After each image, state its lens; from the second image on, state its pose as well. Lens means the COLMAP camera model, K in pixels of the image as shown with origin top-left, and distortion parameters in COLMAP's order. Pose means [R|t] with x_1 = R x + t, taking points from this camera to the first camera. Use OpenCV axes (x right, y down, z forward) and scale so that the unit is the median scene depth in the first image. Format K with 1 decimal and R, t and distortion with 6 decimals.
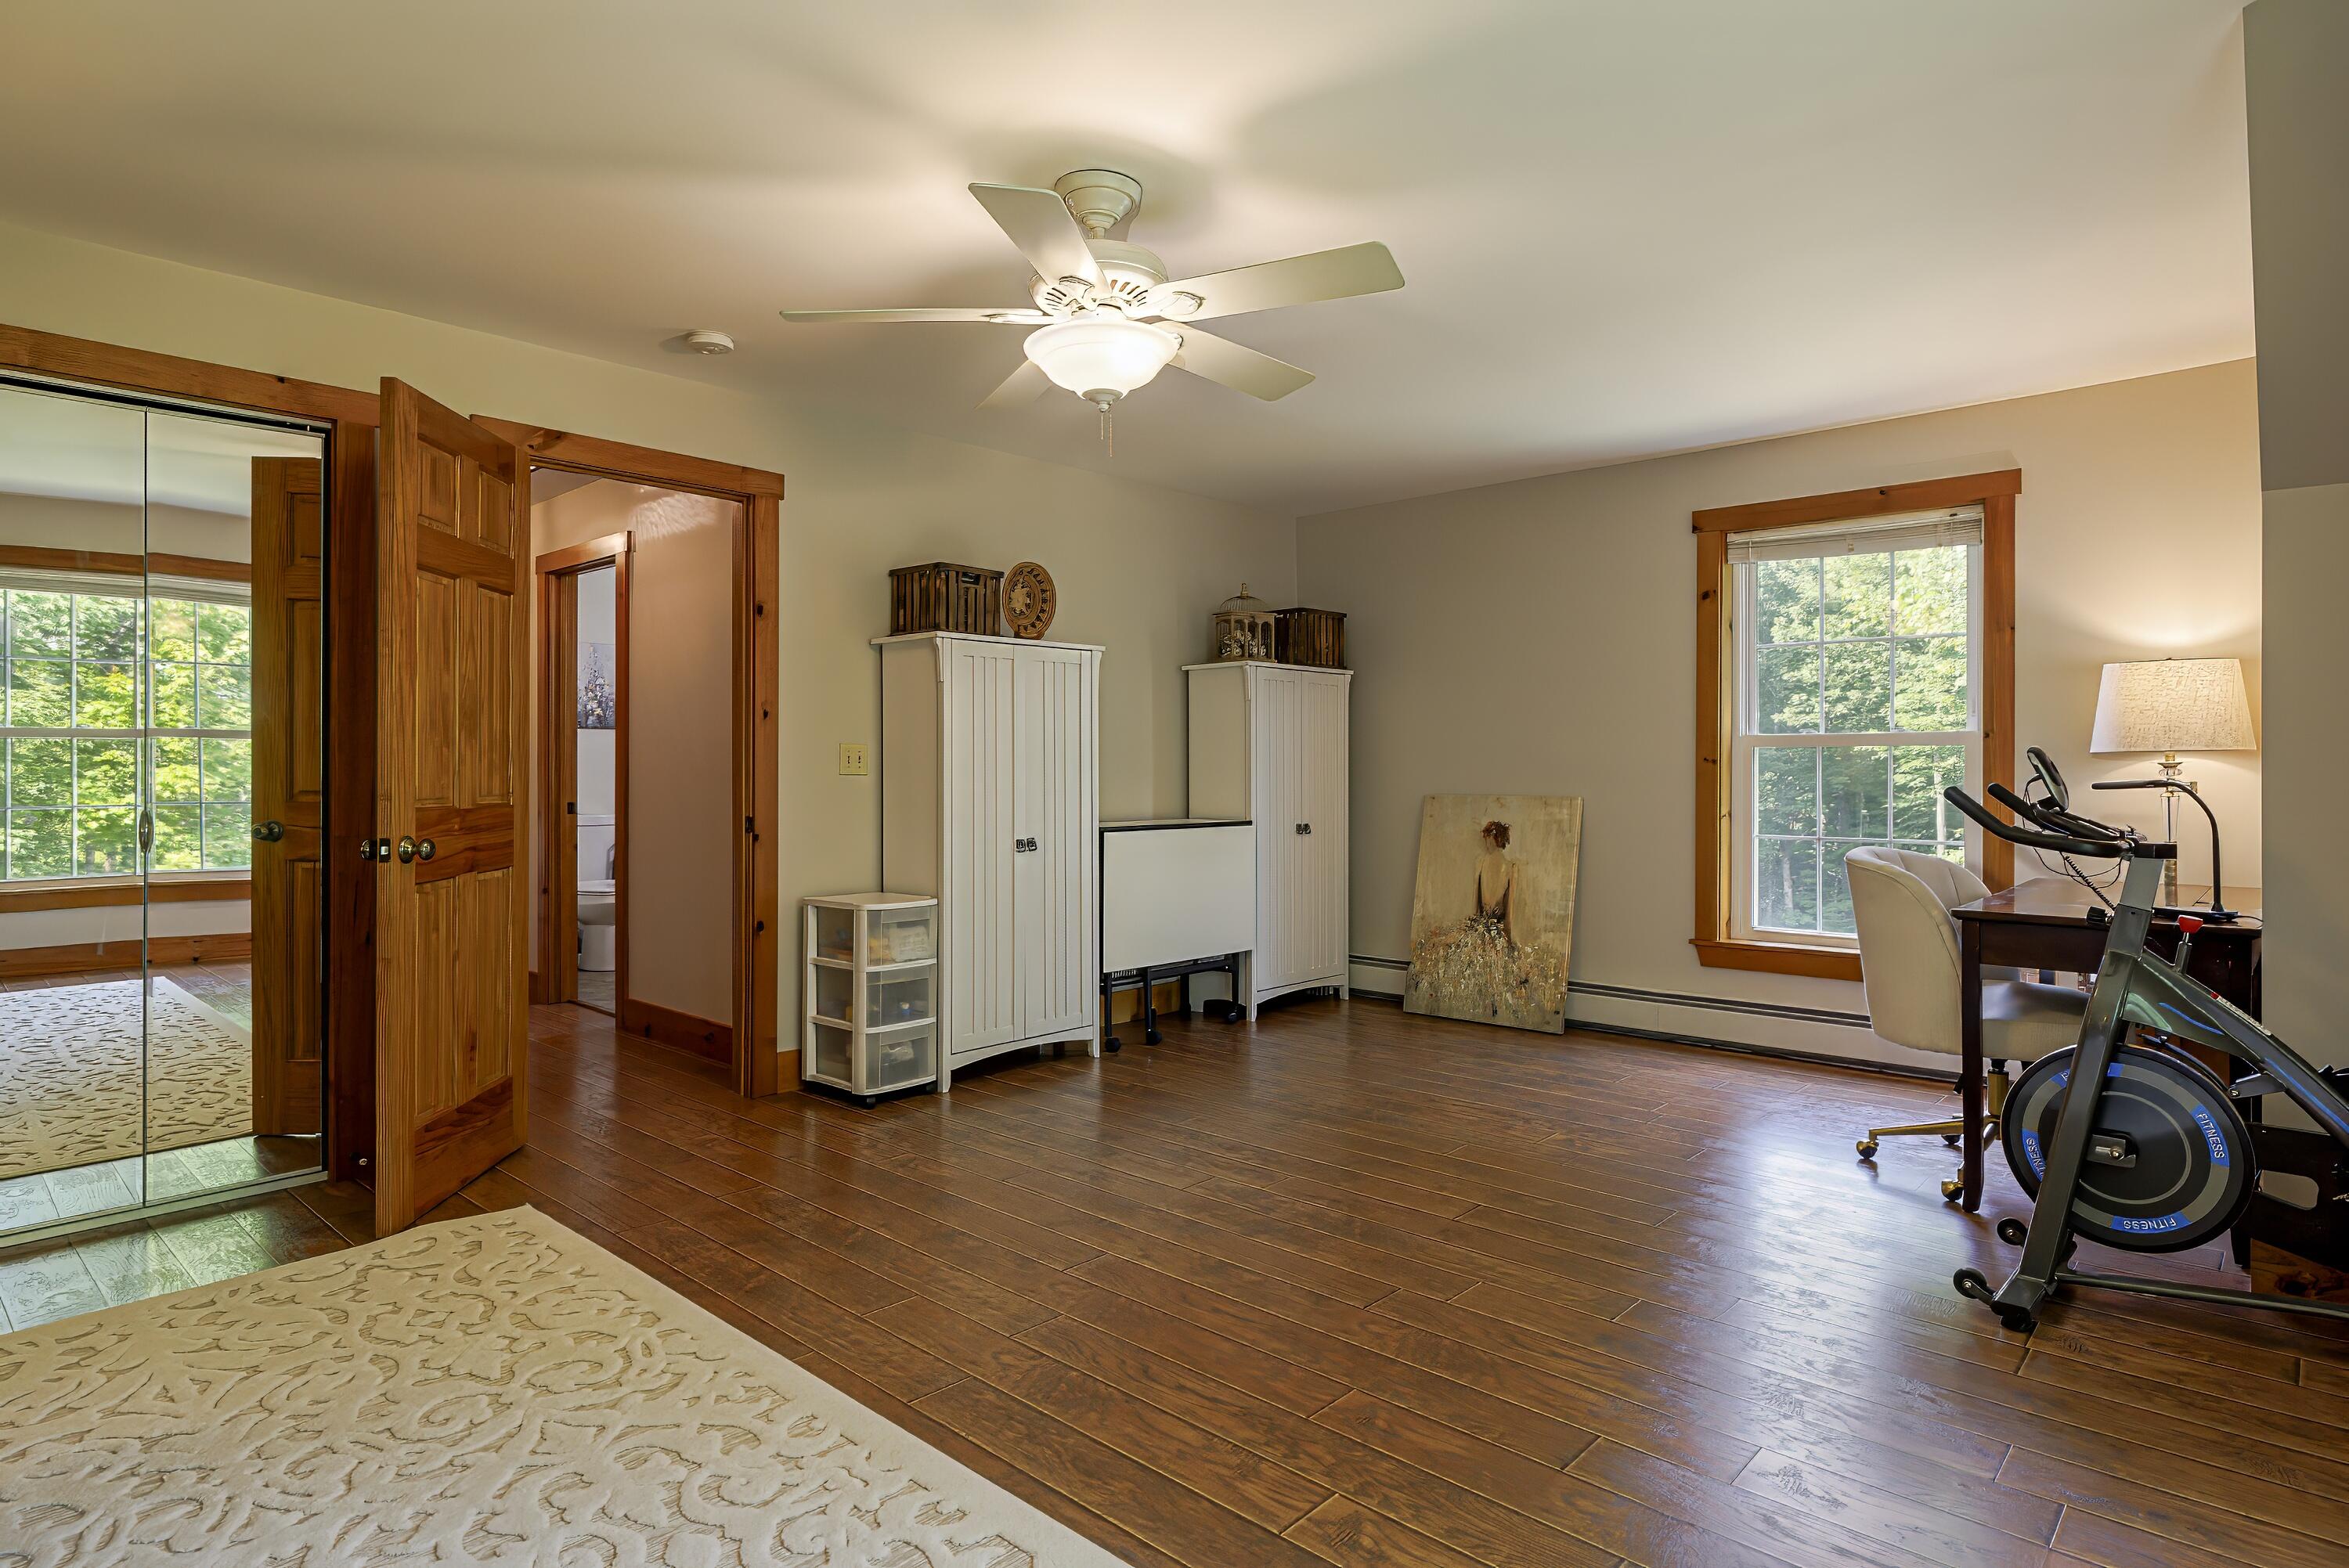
lens RADIAL K [[1261.0, 0, 1174.5], [0, 1261.0, 784.0], [0, 0, 1]] dist [-0.012353, -0.000365]
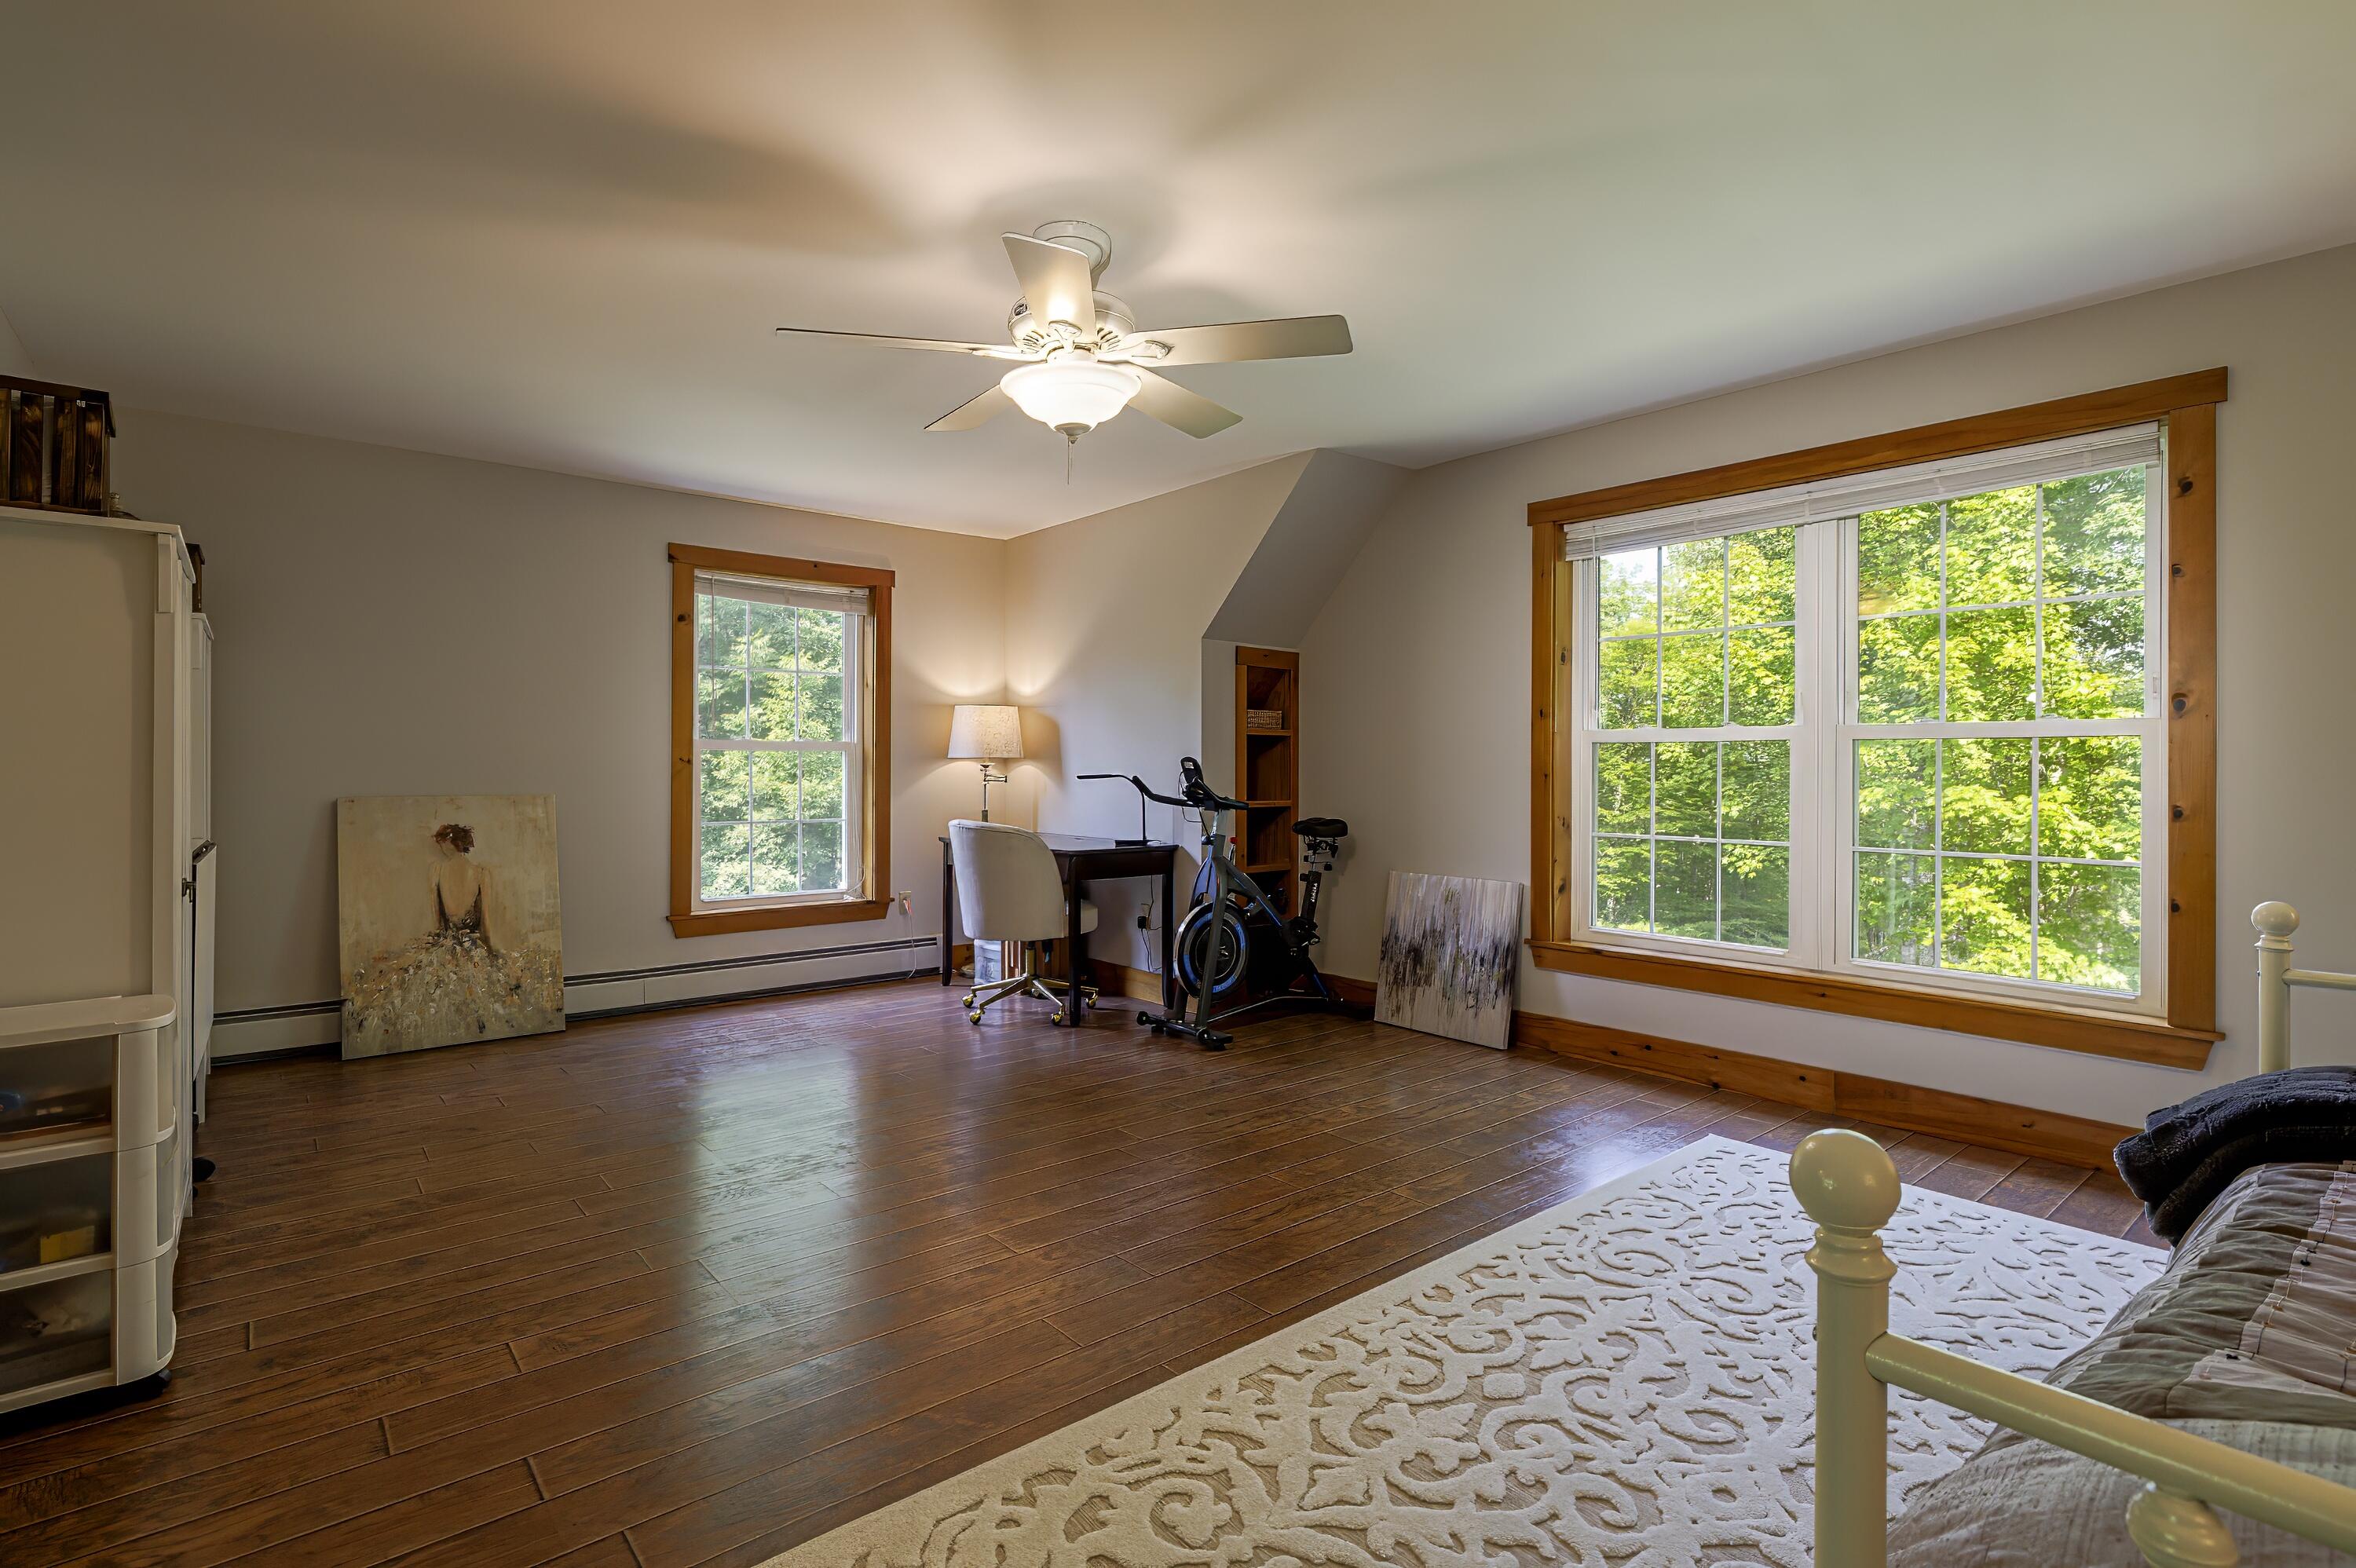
lens RADIAL K [[1121.7, 0, 1176.3], [0, 1121.7, 769.4], [0, 0, 1]] dist [0.001903, 0.000930]
pose [[0.134688, -0.000956, 0.990888, -0.535451], [0.010278, 0.999947, -0.000433, -0.004877], [-0.990835, 0.010243, 0.134690, 0.404045]]
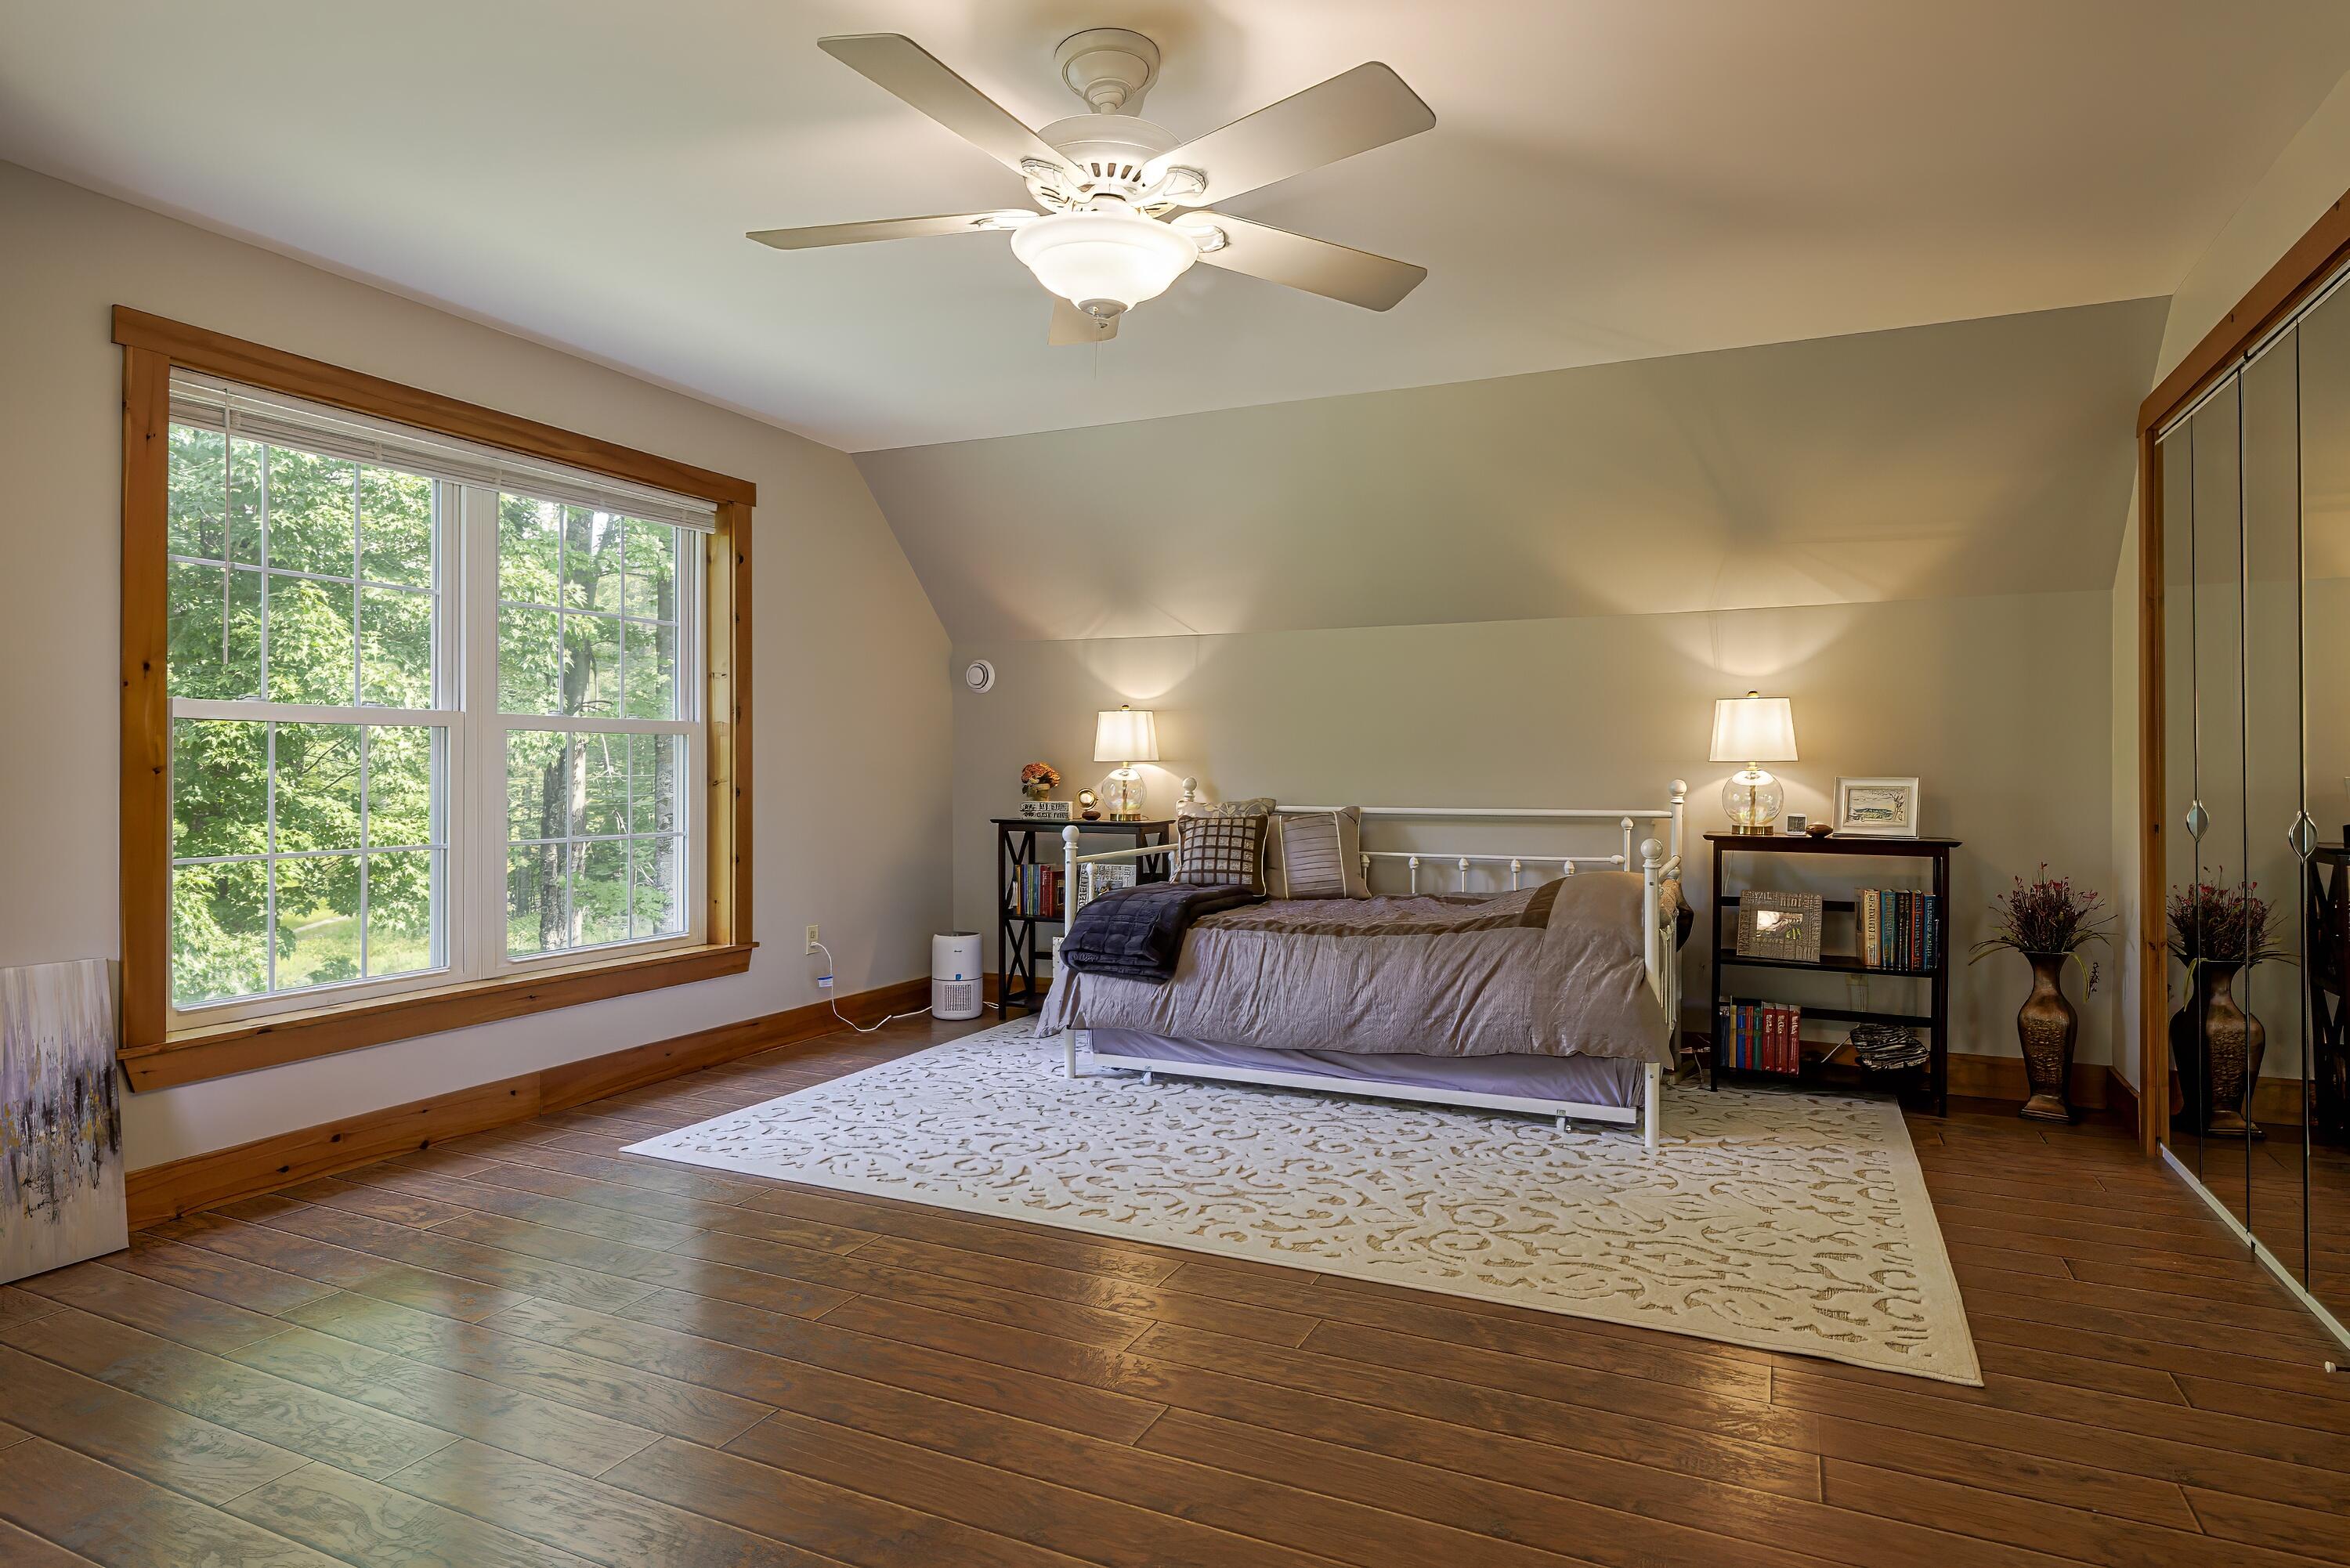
lens RADIAL K [[1302.1, 0, 1175.0], [0, 1302.1, 784.0], [0, 0, 1]] dist [-0.001813, 0.000357]
pose [[-0.954687, 0.004855, -0.297571, 0.079321], [-0.003136, 0.999647, 0.026371, -0.009274], [0.297594, 0.026109, -0.954335, 0.956132]]
